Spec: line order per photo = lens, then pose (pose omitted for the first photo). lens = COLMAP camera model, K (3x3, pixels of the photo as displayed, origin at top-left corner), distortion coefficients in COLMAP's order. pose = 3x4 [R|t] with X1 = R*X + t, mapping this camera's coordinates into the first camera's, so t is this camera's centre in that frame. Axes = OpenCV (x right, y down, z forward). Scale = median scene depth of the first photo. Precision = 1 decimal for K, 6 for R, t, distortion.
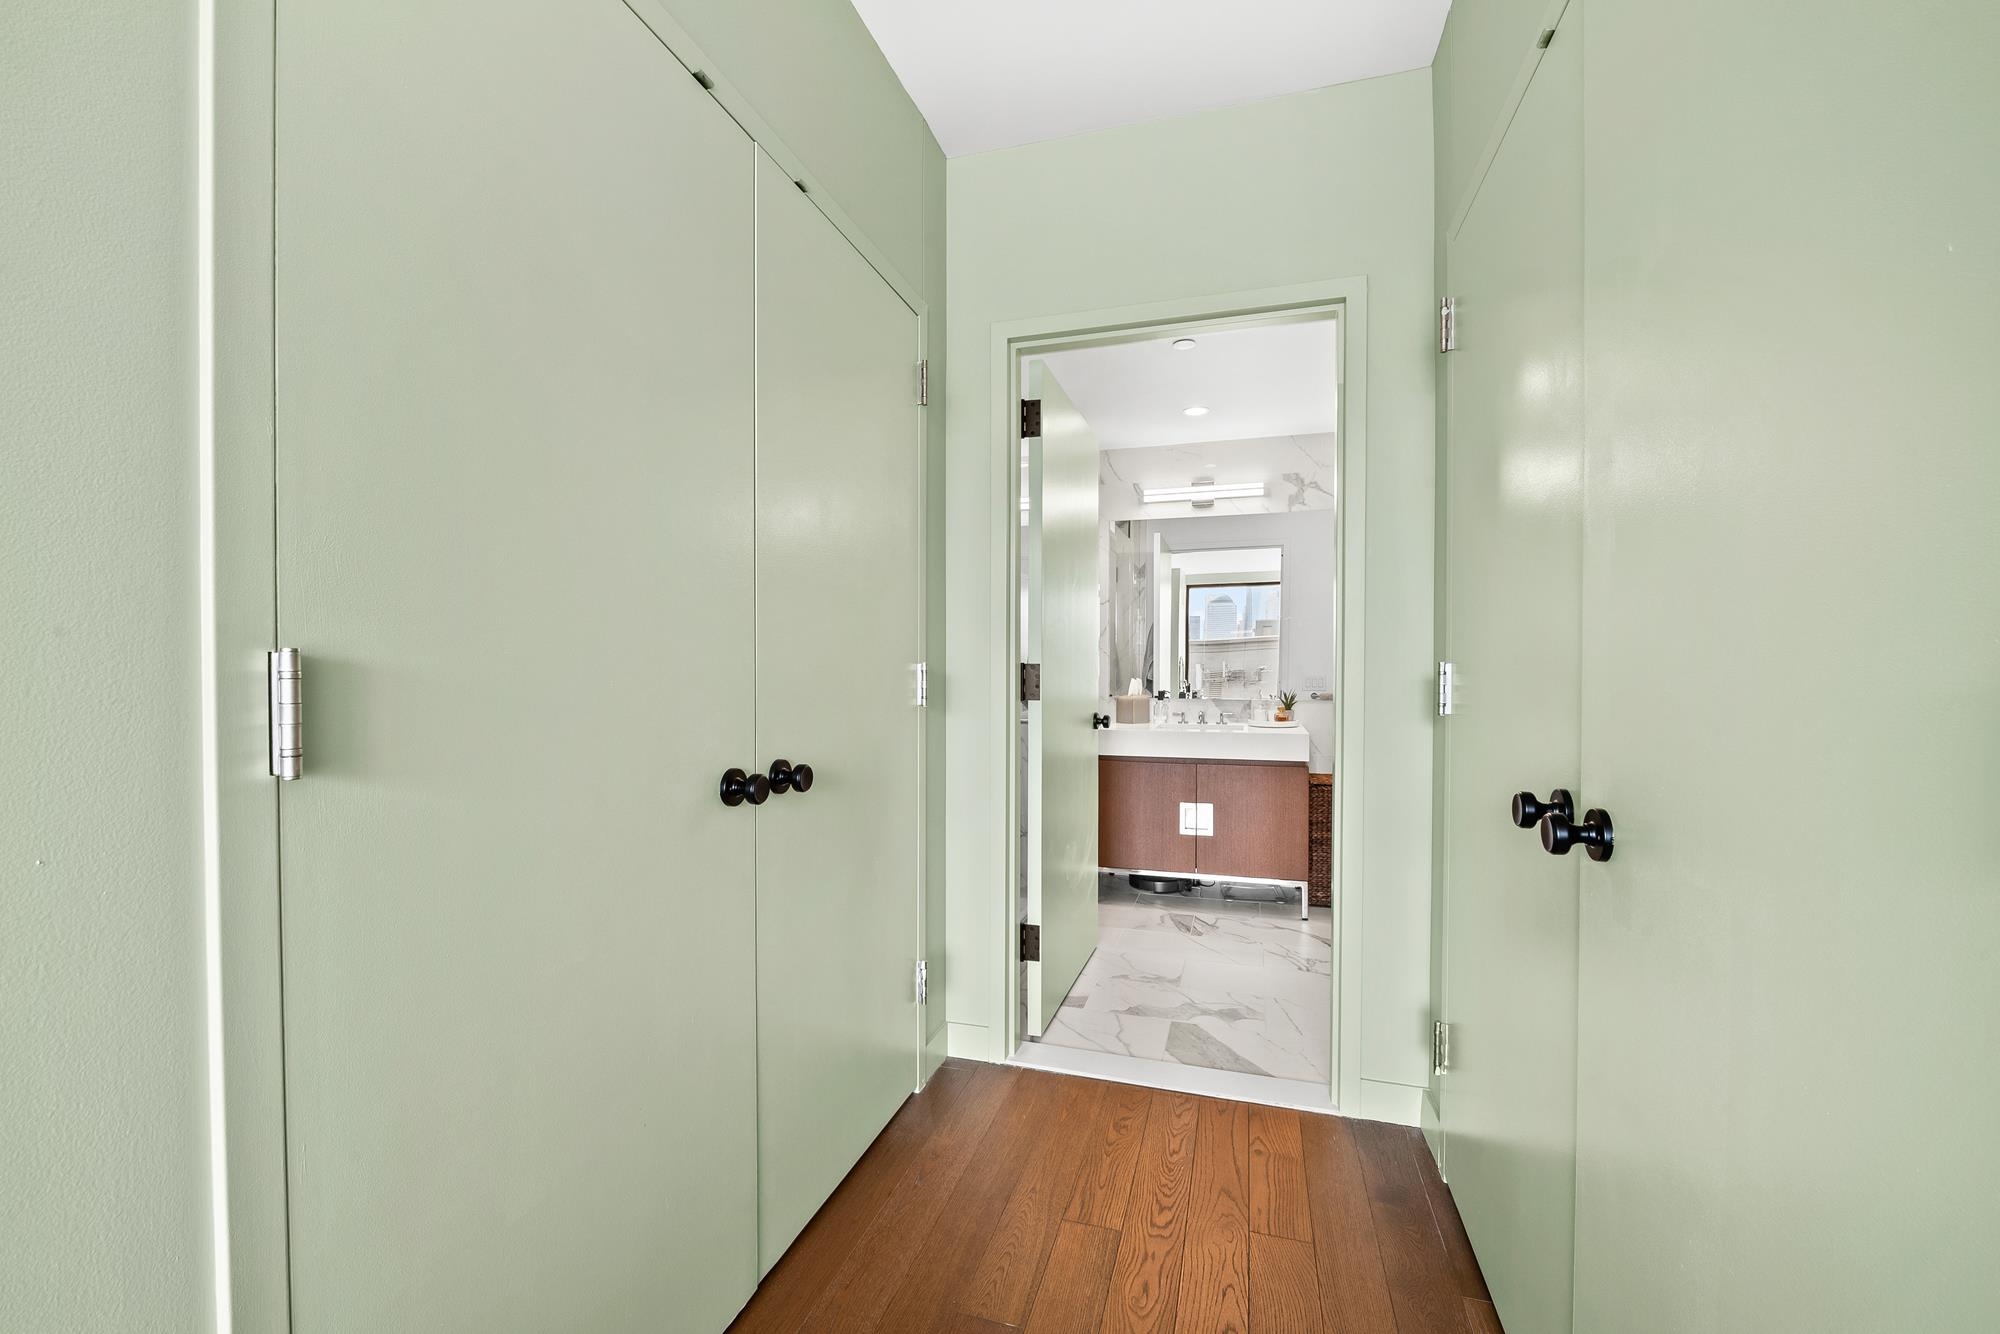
lens RADIAL K [[808.1, 0, 999.8], [0, 808.1, 677.9], [0, 0, 1]] dist [-0.002996, -0.000134]
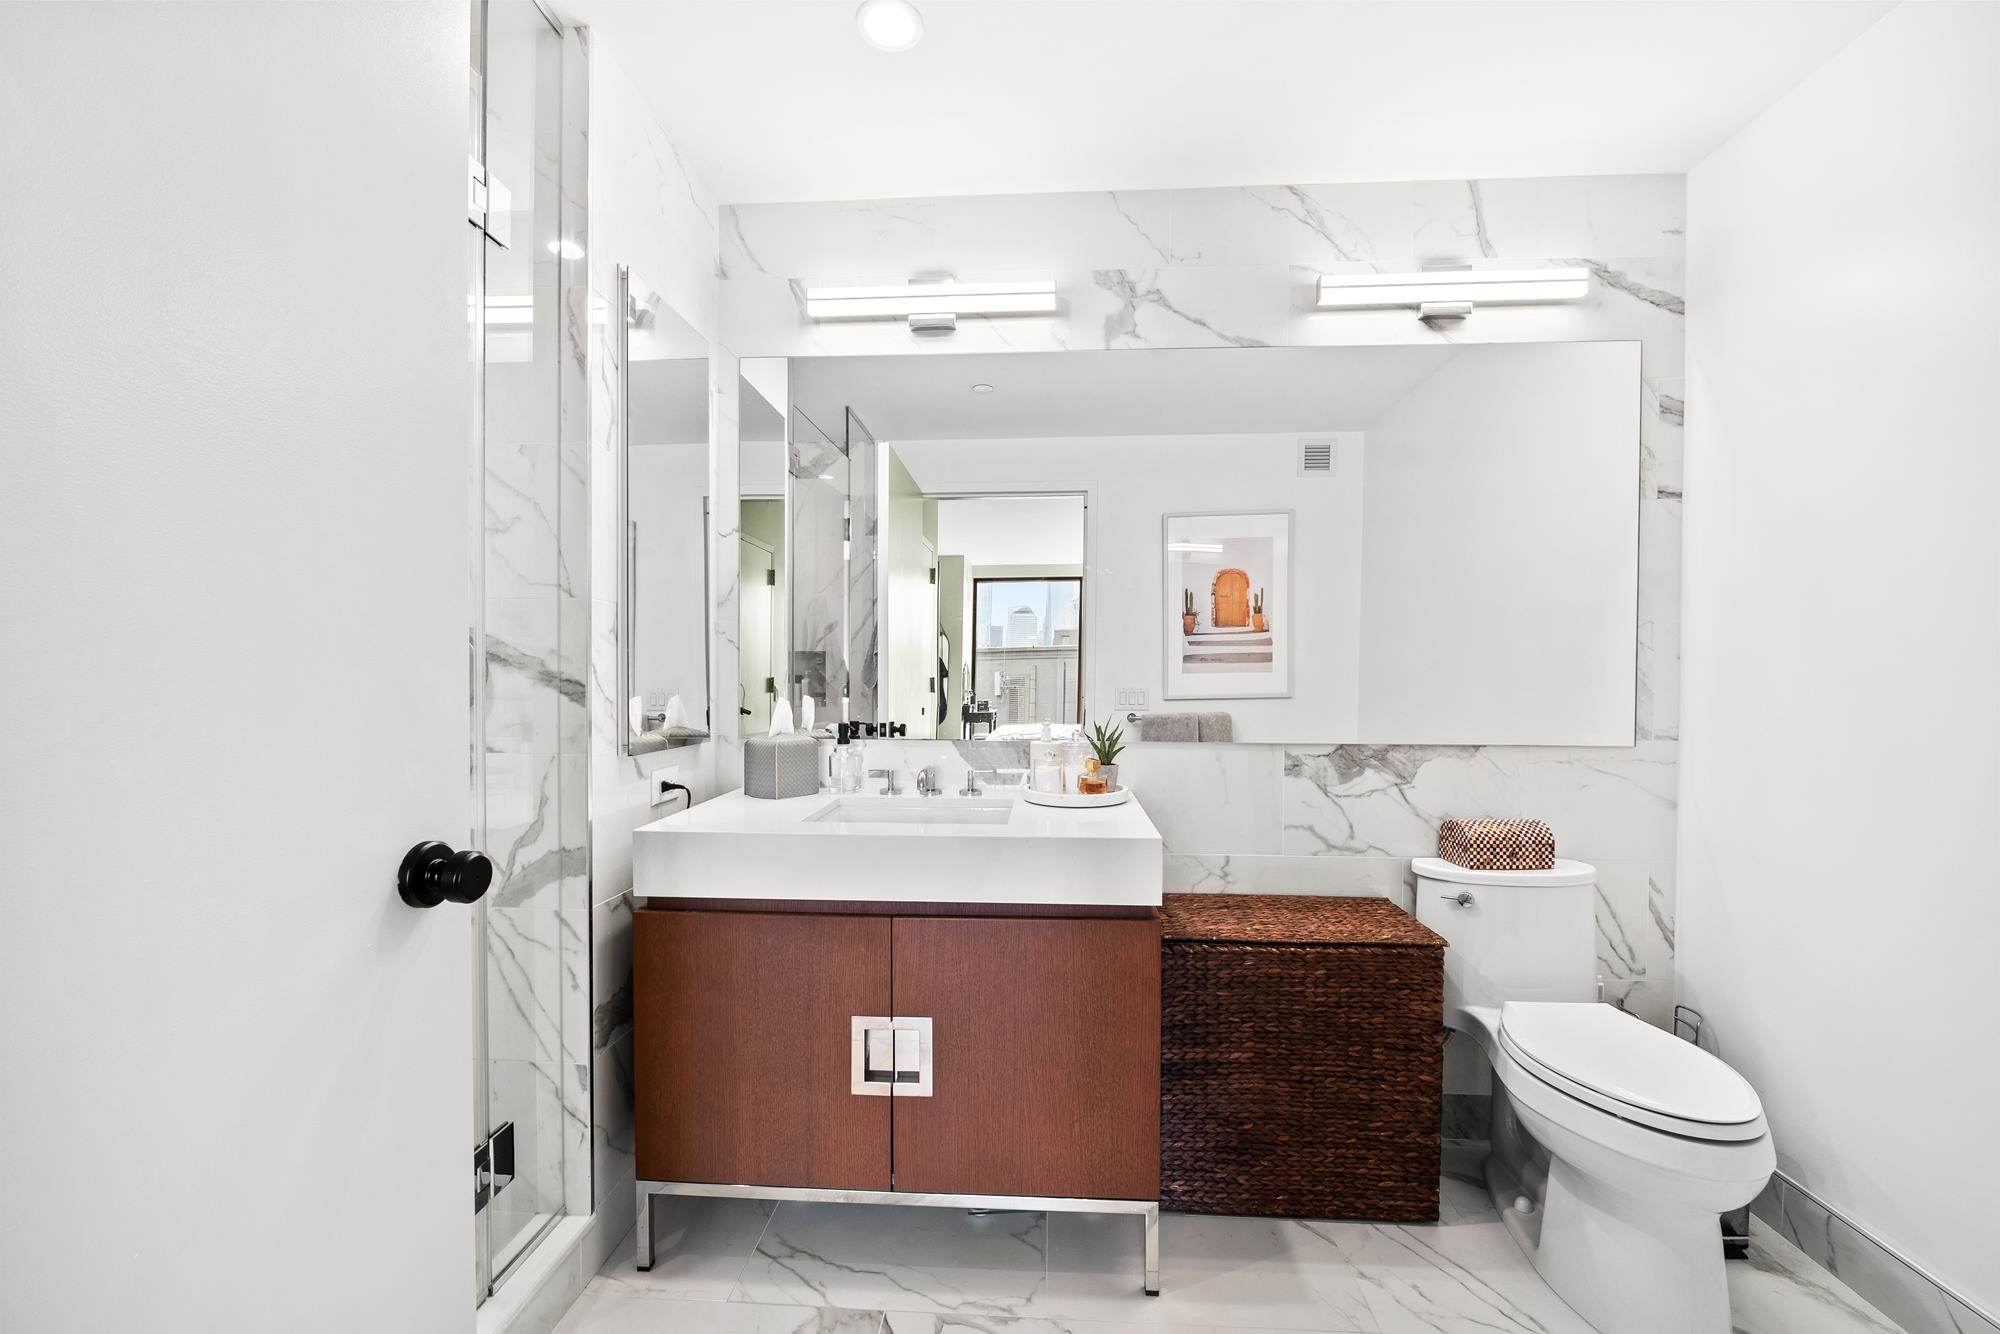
lens RADIAL K [[802.0, 0, 1002.2], [0, 802.0, 685.0], [0, 0, 1]] dist [-0.006025, -0.000191]
pose [[0.970780, -0.000641, 0.239971, 0.184468], [0.000501, 1.000000, 0.000643, -0.006613], [-0.239971, -0.000504, 0.970780, 0.554710]]
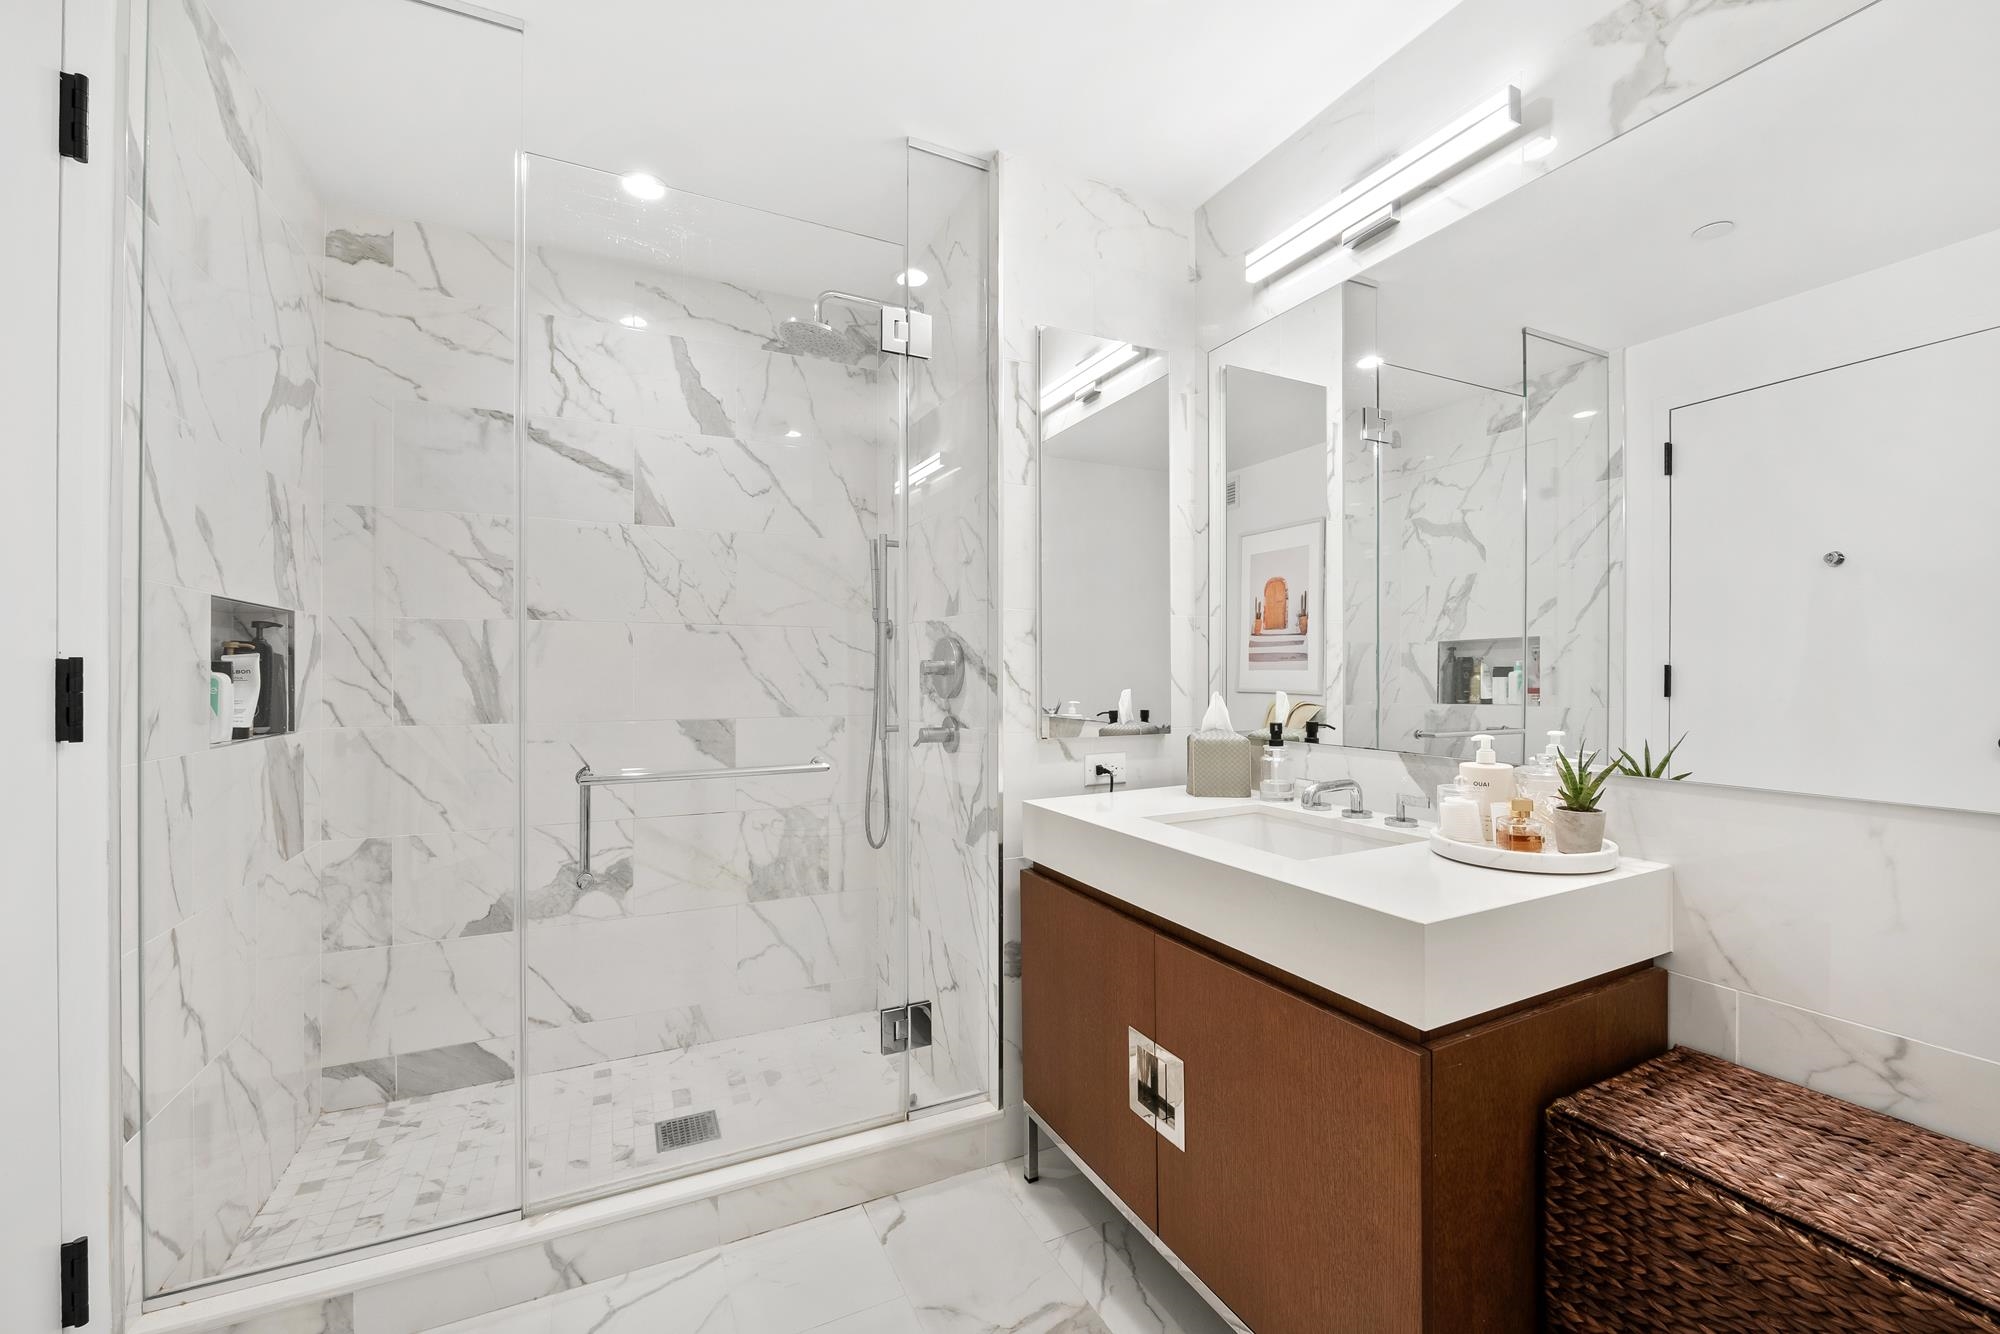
lens RADIAL K [[808.6, 0, 1000.0], [0, 808.6, 667.0], [0, 0, 1]] dist [-0.012095, 0.000171]
pose [[0.686305, -0.005506, -0.727293, 0.417476], [-0.005232, 0.999908, -0.012507, -0.006955], [0.727295, 0.012389, 0.686213, 0.639734]]
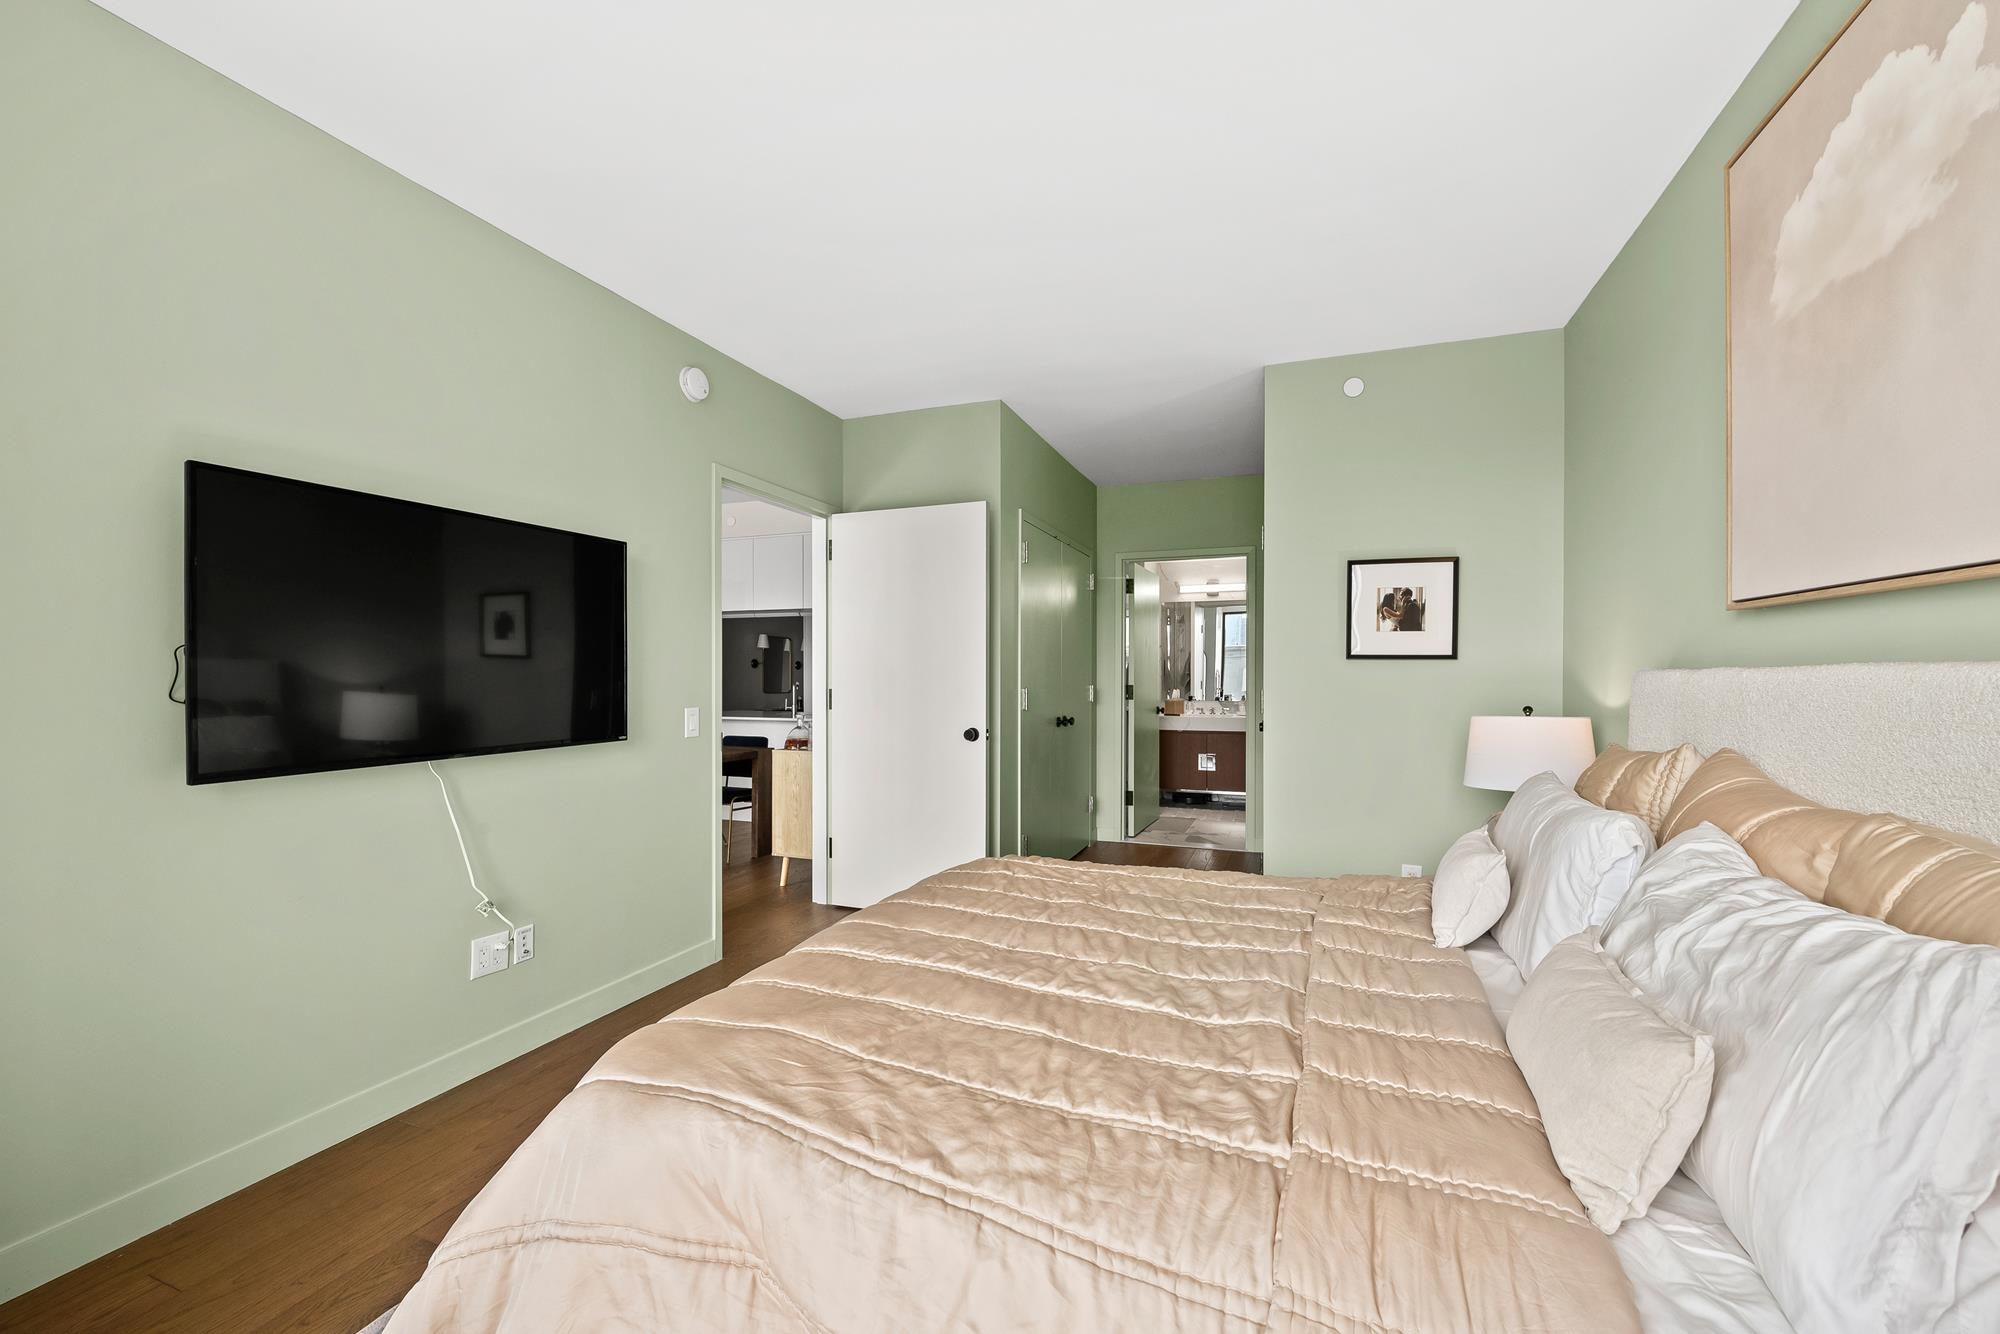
lens RADIAL K [[808.1, 0, 999.8], [0, 808.1, 677.9], [0, 0, 1]] dist [-0.002996, -0.000134]
pose [[0.998148, 0.000305, -0.060825, -0.124362], [-0.000663, 0.999983, -0.005863, -0.014777], [0.060822, 0.005893, 0.998131, -0.889319]]
